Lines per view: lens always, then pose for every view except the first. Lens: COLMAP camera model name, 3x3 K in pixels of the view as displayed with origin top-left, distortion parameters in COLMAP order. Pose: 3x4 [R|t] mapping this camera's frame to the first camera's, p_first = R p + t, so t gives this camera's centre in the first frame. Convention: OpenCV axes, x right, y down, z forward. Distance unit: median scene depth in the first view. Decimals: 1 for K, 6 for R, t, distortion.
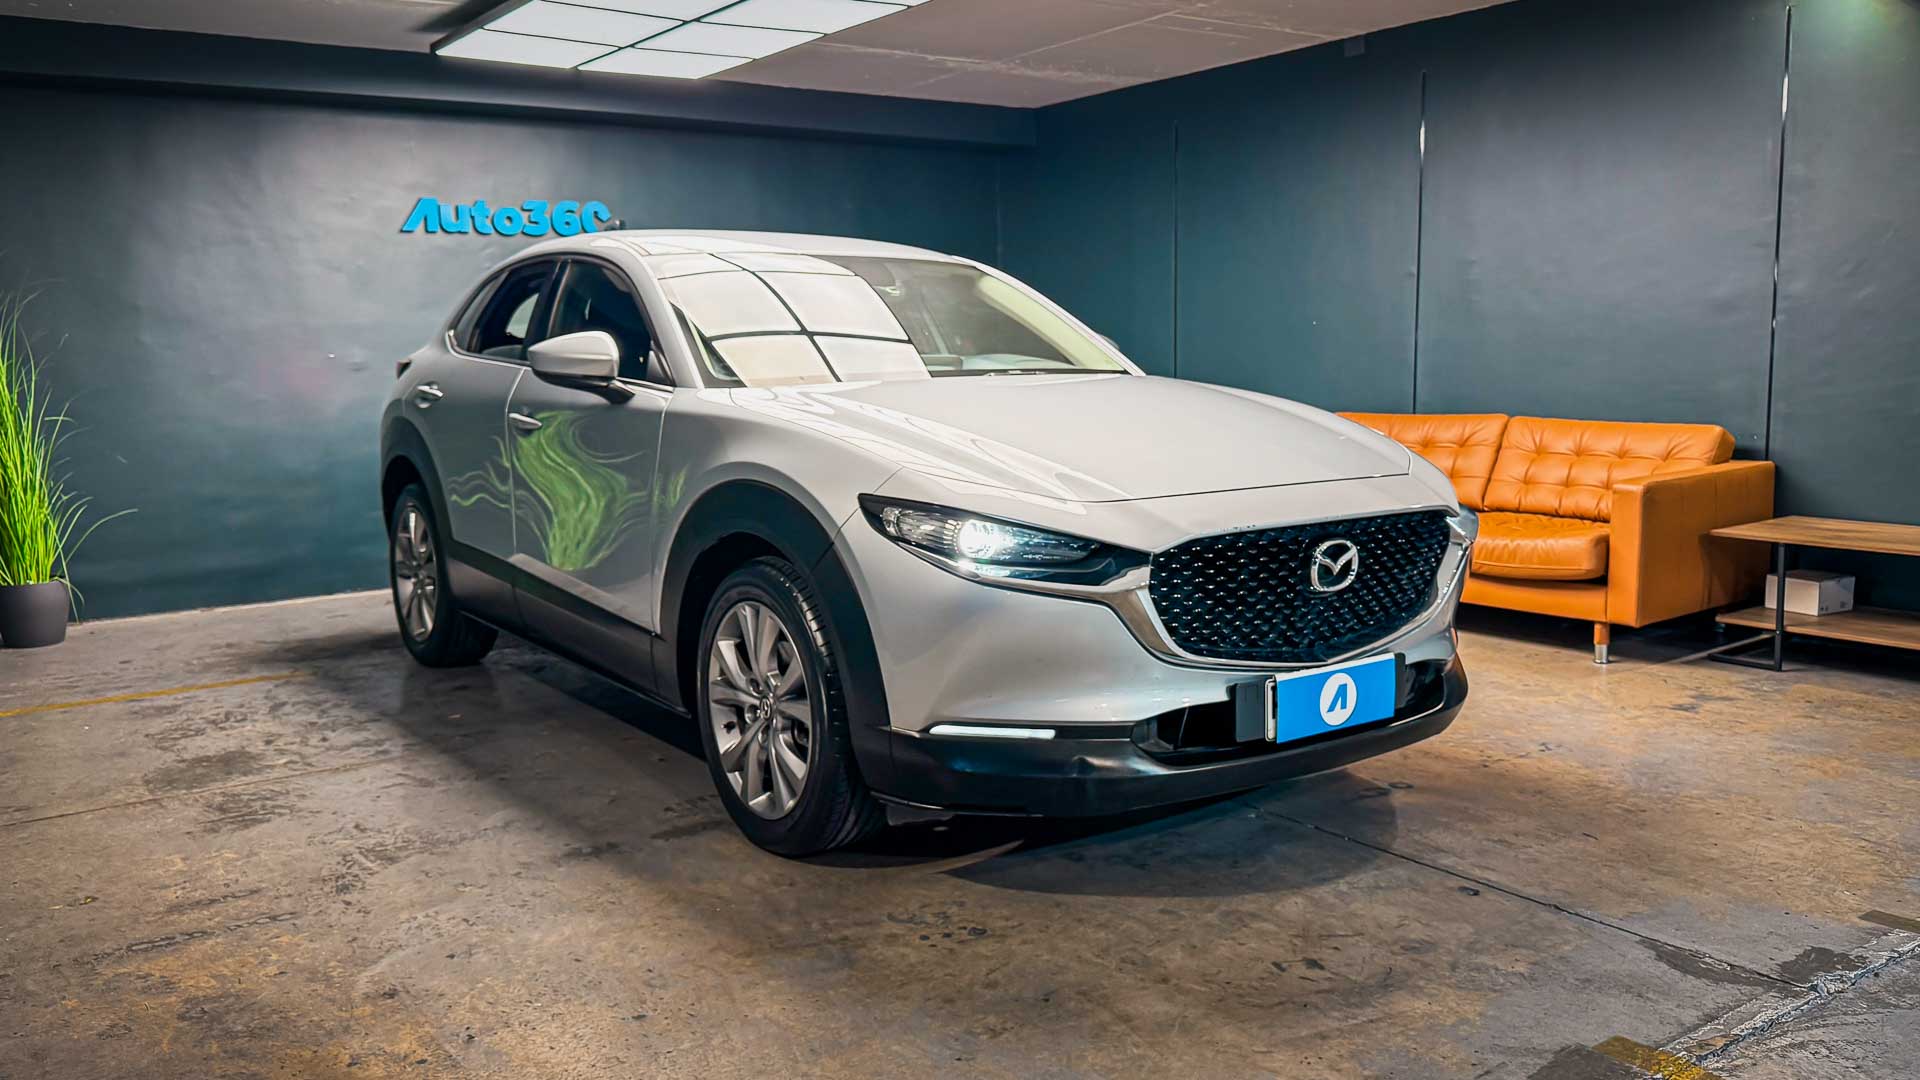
lens RADIAL K [[1501.9, 0, 960.0], [0, 1501.9, 540.0], [0, 0, 1]] dist [0.072300, -0.109717]
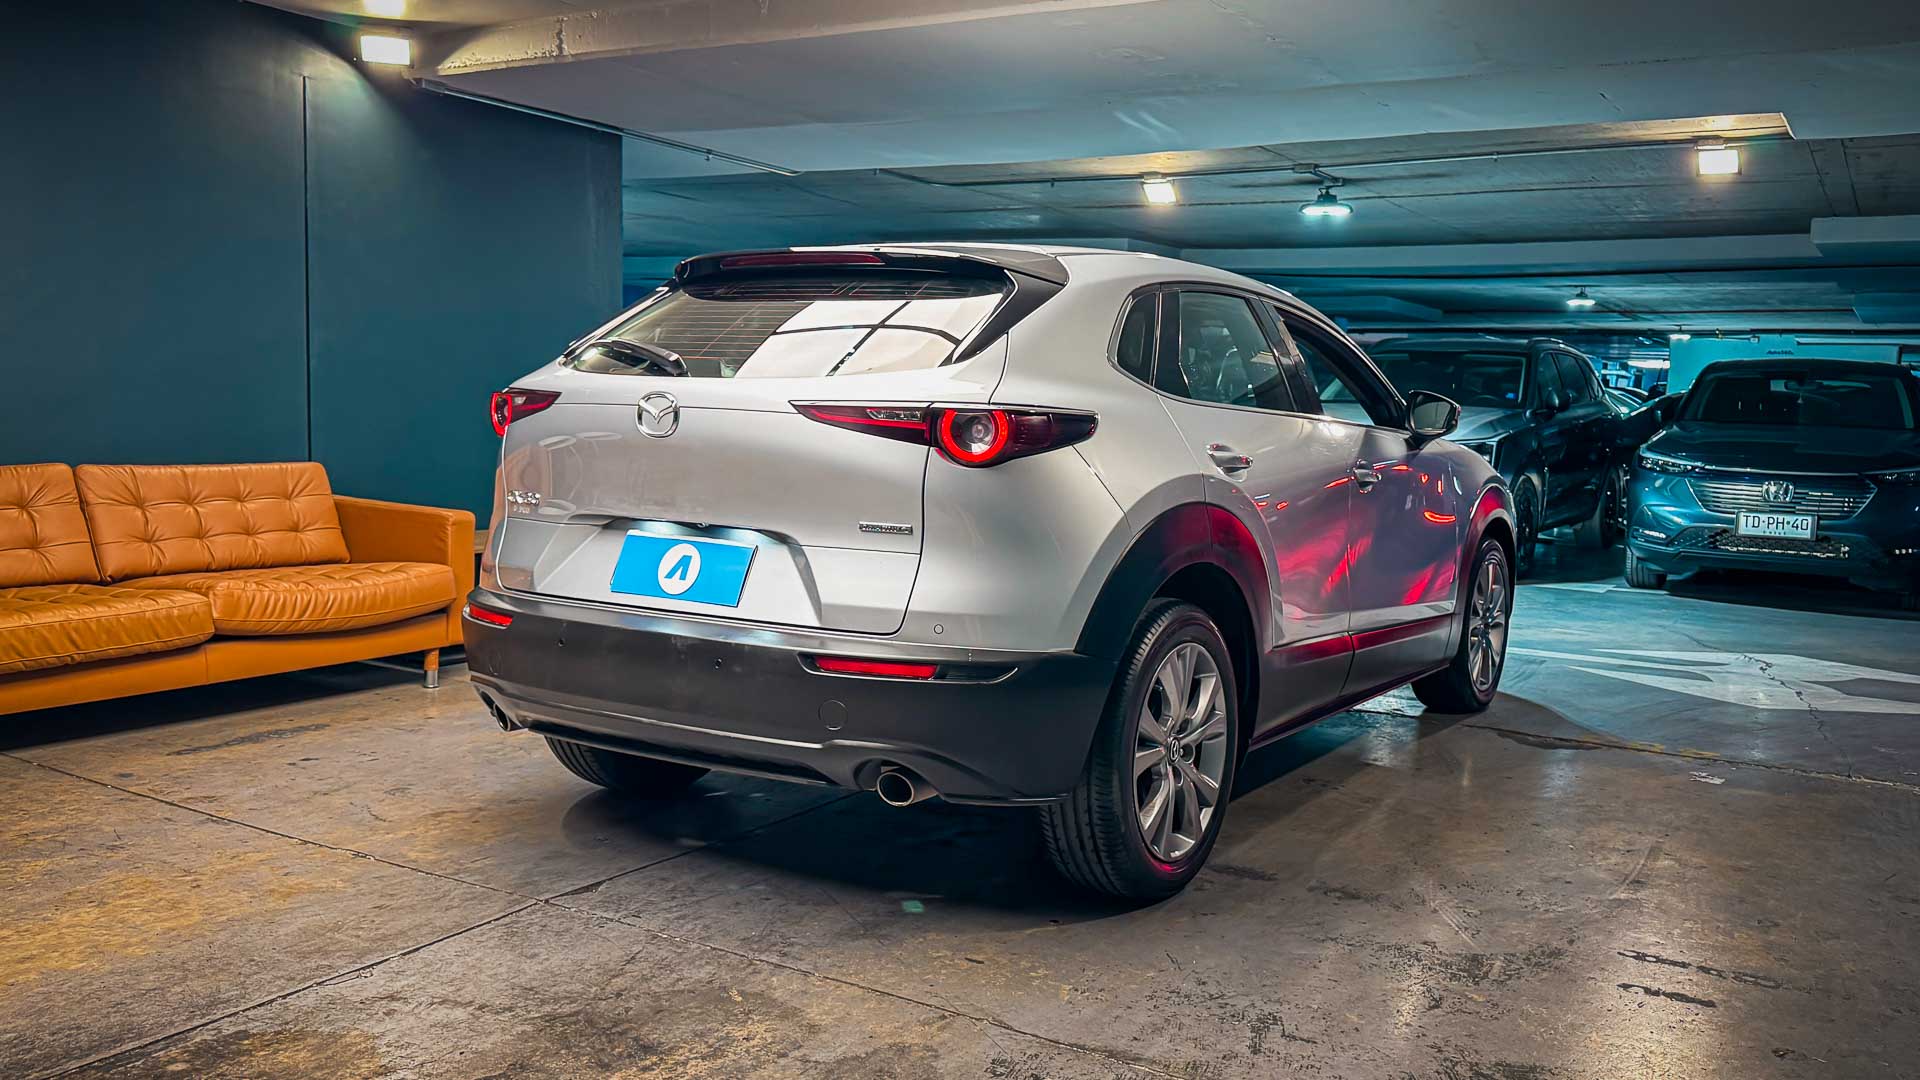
lens RADIAL K [[1475.7, 0, 1027.3], [0, 1475.7, 564.1], [0, 0, 1]] dist [0.113371, -0.204922]
pose [[-0.408688, -0.094807, 0.907737, -1.141246], [0.091647, 0.985300, 0.144169, -0.192582], [-0.908061, 0.142111, -0.393992, 1.684524]]
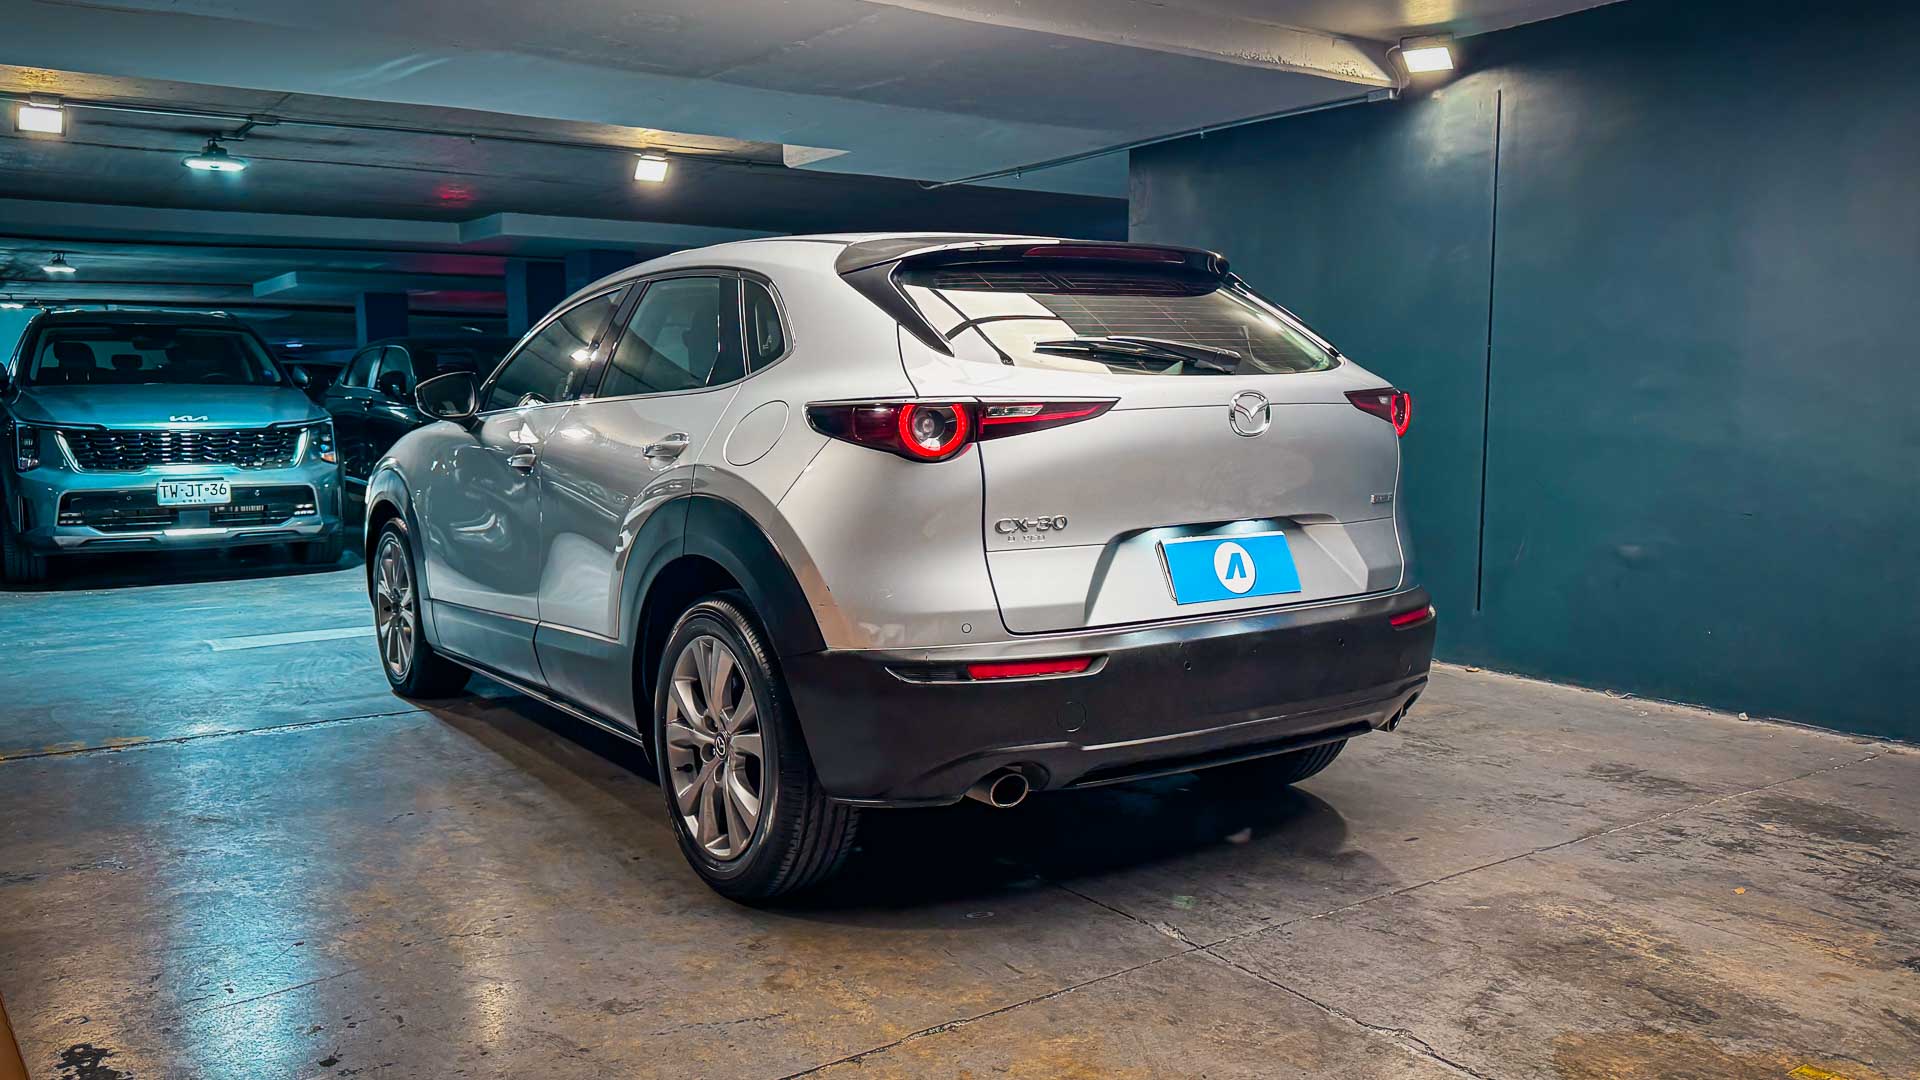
lens RADIAL K [[1468.8, 0, 902.9], [0, 1468.8, 549.1], [0, 0, 1]] dist [0.112673, -0.196764]
pose [[-0.998981, 0.020817, 0.040039, 0.036431], [0.029528, 0.972478, 0.231115, -0.313753], [-0.034126, 0.232062, -0.972102, 2.466948]]
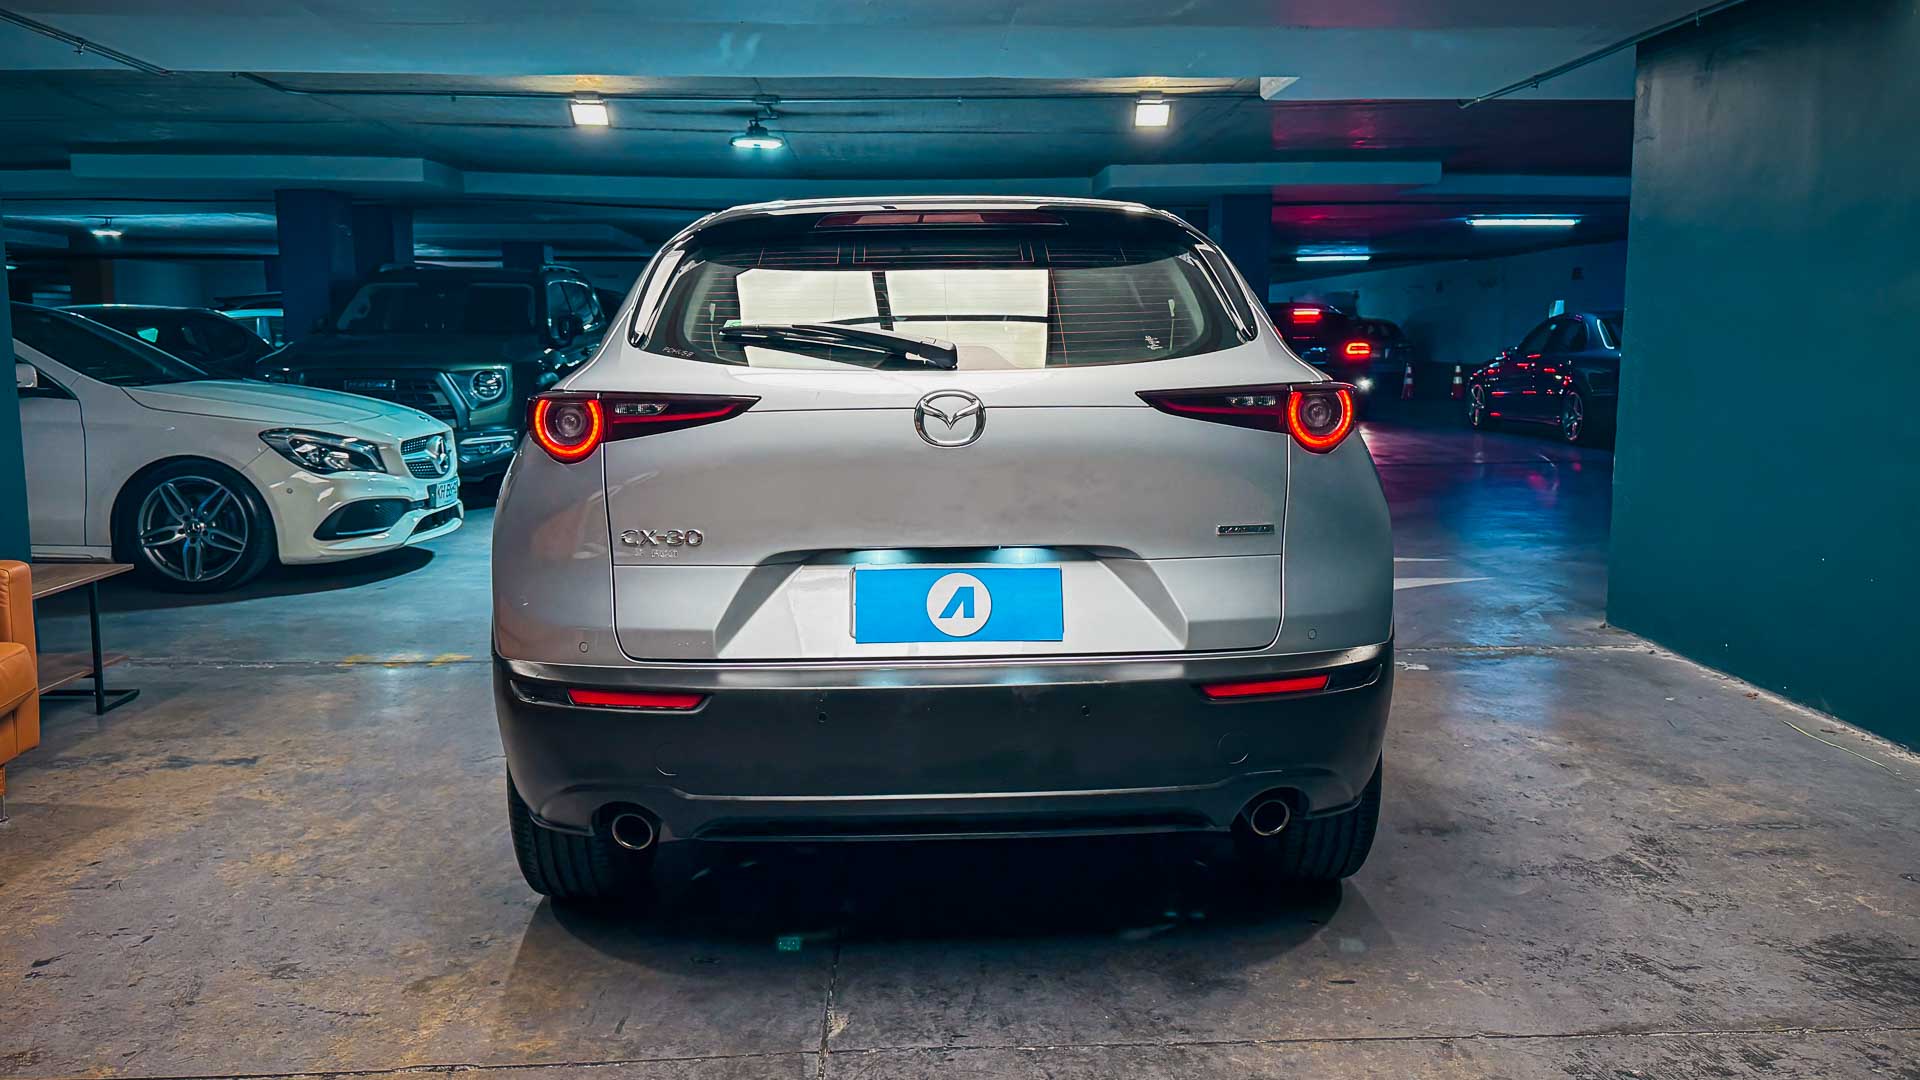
lens RADIAL K [[1501.9, 0, 960.0], [0, 1501.9, 540.0], [0, 0, 1]] dist [0.072300, -0.109717]
pose [[-0.836644, -0.050447, 0.545419, -0.589073], [0.090261, 0.969440, 0.228121, -0.288015], [-0.540259, 0.240086, -0.806523, 2.155049]]
